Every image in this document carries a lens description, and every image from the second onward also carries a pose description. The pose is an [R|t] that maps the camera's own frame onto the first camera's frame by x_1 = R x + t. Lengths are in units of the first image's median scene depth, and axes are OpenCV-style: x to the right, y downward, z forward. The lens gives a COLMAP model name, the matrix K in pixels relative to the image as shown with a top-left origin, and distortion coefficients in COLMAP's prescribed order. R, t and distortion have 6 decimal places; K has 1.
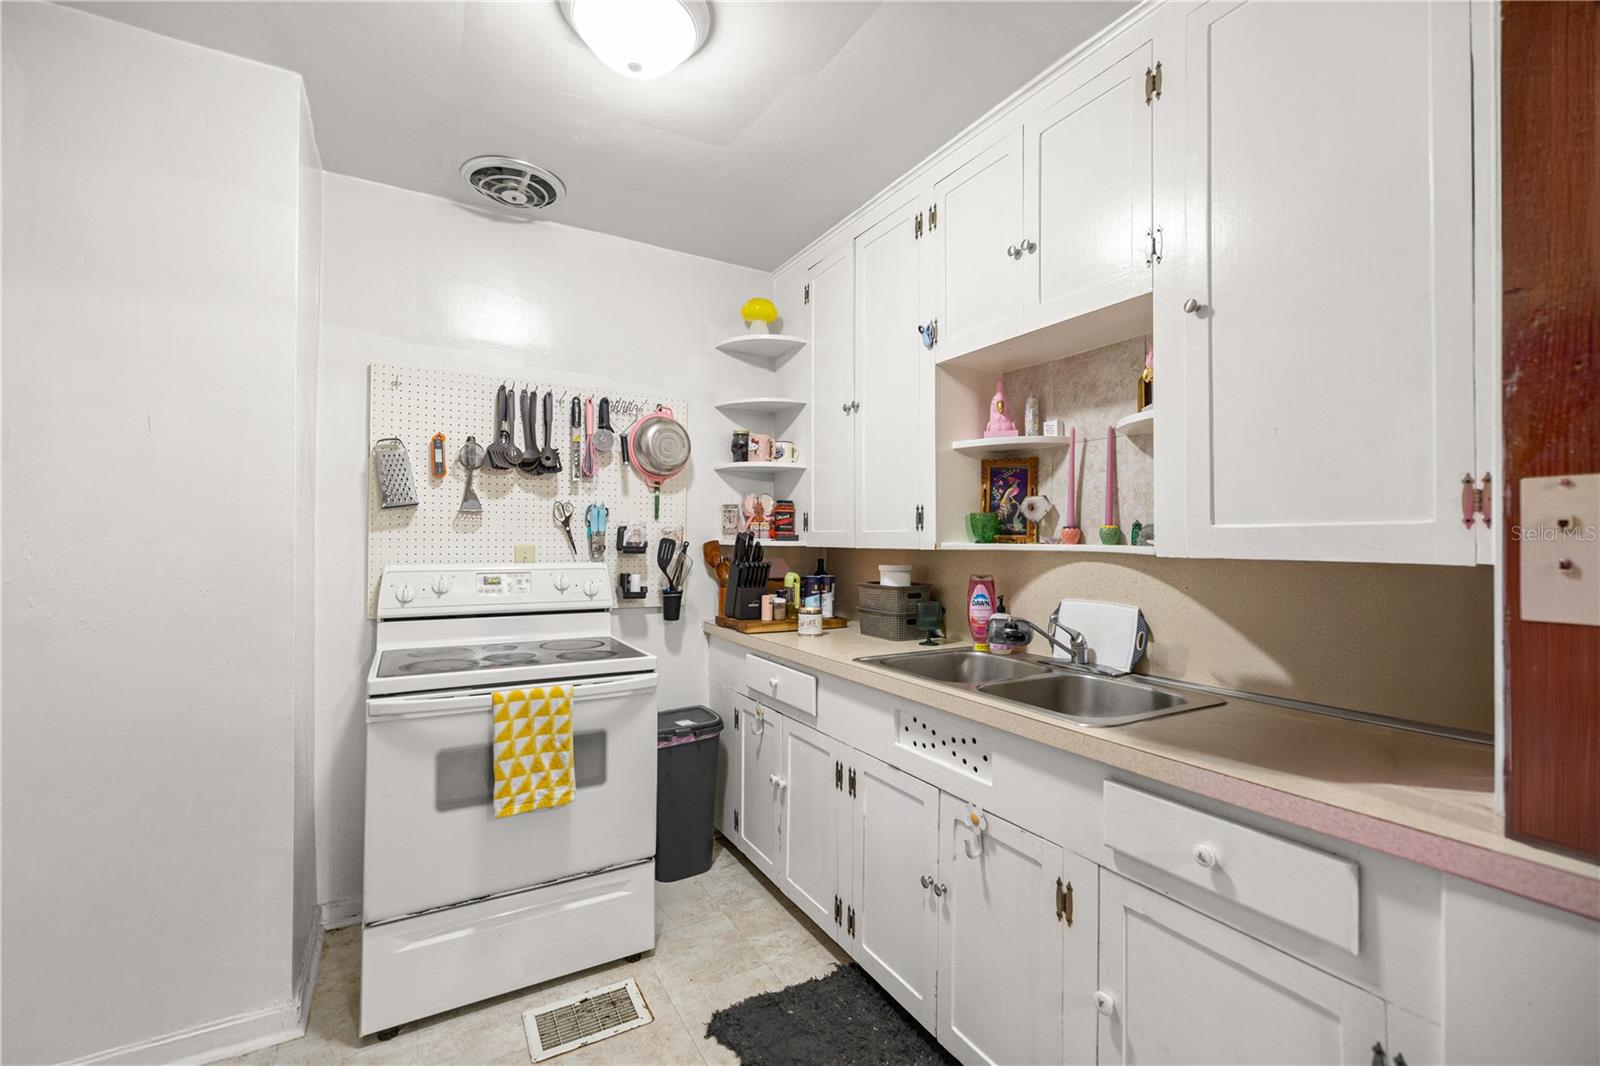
lens RADIAL K [[670.3, 0, 800.0], [0, 670.3, 533.0], [0, 0, 1]] dist [-0.001273, 0.000001]
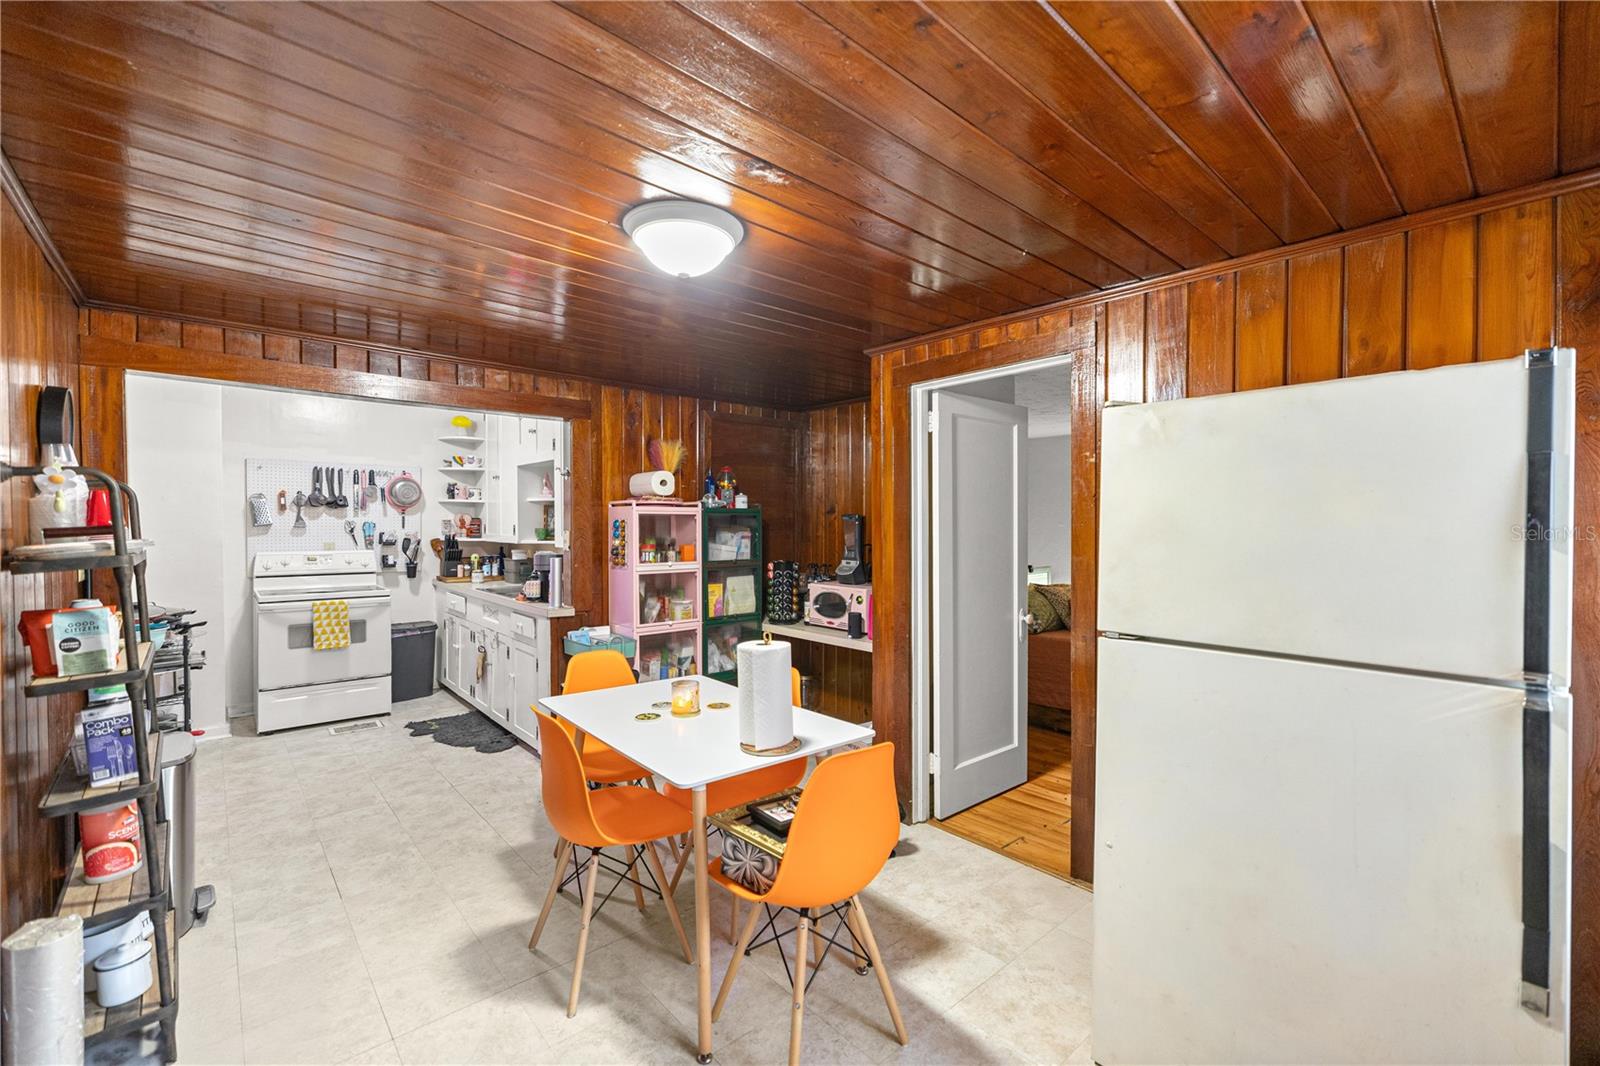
lens RADIAL K [[670.3, 0, 800.0], [0, 670.3, 533.0], [0, 0, 1]] dist [-0.001273, 0.000001]
pose [[0.980851, -0.003983, 0.194719, 0.606593], [-0.001075, 0.999665, 0.025867, -0.063938], [-0.194757, -0.025581, 0.980518, -1.298637]]
